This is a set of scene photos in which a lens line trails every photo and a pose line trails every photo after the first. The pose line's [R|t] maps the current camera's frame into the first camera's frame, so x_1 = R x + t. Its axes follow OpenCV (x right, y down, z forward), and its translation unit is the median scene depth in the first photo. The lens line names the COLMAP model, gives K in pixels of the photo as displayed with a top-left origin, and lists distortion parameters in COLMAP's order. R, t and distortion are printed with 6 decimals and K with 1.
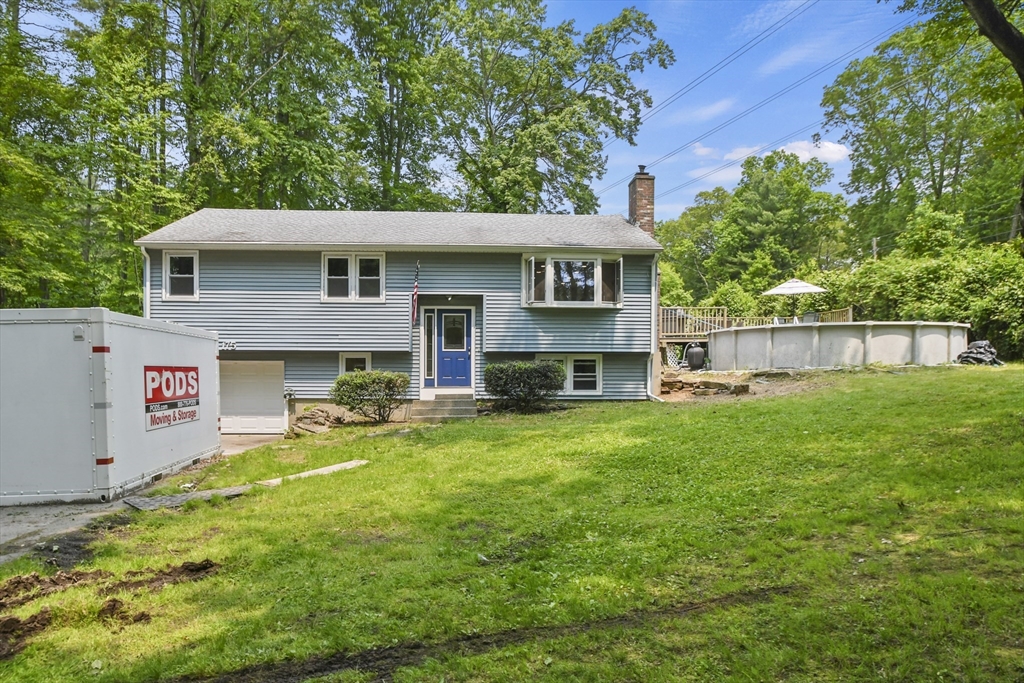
lens RADIAL K [[644.5, 0, 512.3], [0, 644.5, 376.9], [0, 0, 1]] dist [-0.053580, 0.002195]
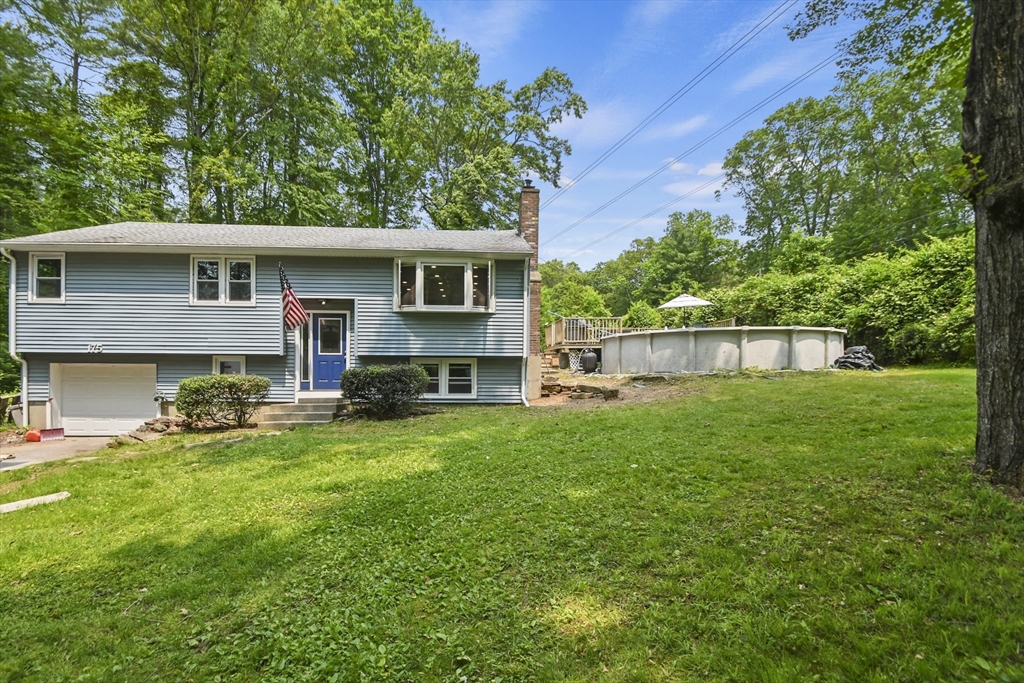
lens RADIAL K [[449.1, 0, 509.7], [0, 449.1, 368.7], [0, 0, 1]] dist [-0.000298, -0.018680]
pose [[0.999990, 0.003324, 0.003004, 0.182696], [-0.003282, 0.999897, -0.013948, -0.008835], [-0.003050, 0.013938, 0.999898, 0.280710]]
